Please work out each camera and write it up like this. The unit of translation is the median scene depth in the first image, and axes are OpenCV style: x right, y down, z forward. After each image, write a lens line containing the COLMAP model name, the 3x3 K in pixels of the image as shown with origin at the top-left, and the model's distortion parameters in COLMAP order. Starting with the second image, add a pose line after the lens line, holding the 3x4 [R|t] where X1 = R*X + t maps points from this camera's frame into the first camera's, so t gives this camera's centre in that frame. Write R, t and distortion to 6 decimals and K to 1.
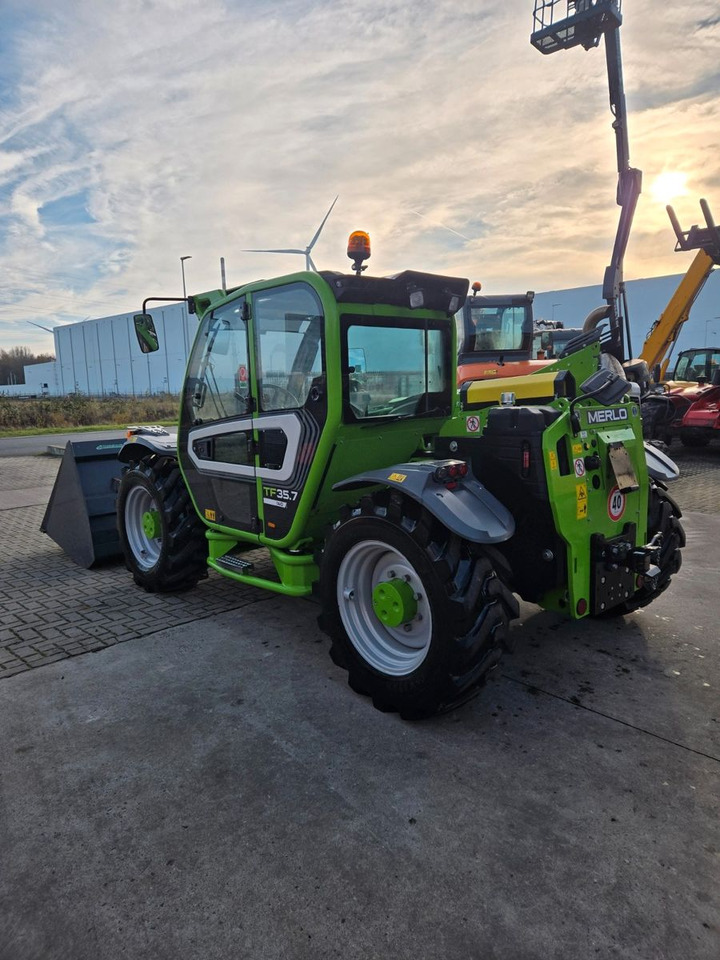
lens RADIAL K [[639.9, 0, 366.7], [0, 639.9, 481.3], [0, 0, 1]] dist [0.072964, -0.057759]
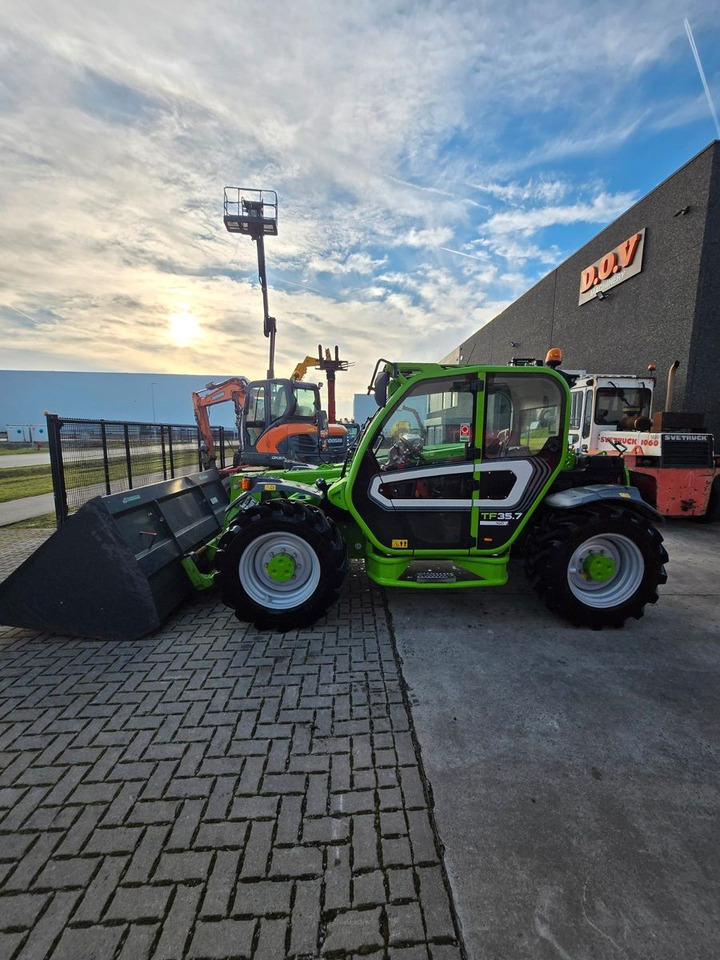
lens RADIAL K [[377.1, 0, 367.5], [0, 377.1, 484.9], [0, 0, 1]] dist [-0.002104, 0.000033]
pose [[0.648372, -0.069237, 0.758169, -0.730953], [0.084664, 0.996236, 0.018574, -0.068980], [-0.756602, 0.052146, 0.651793, 0.513199]]
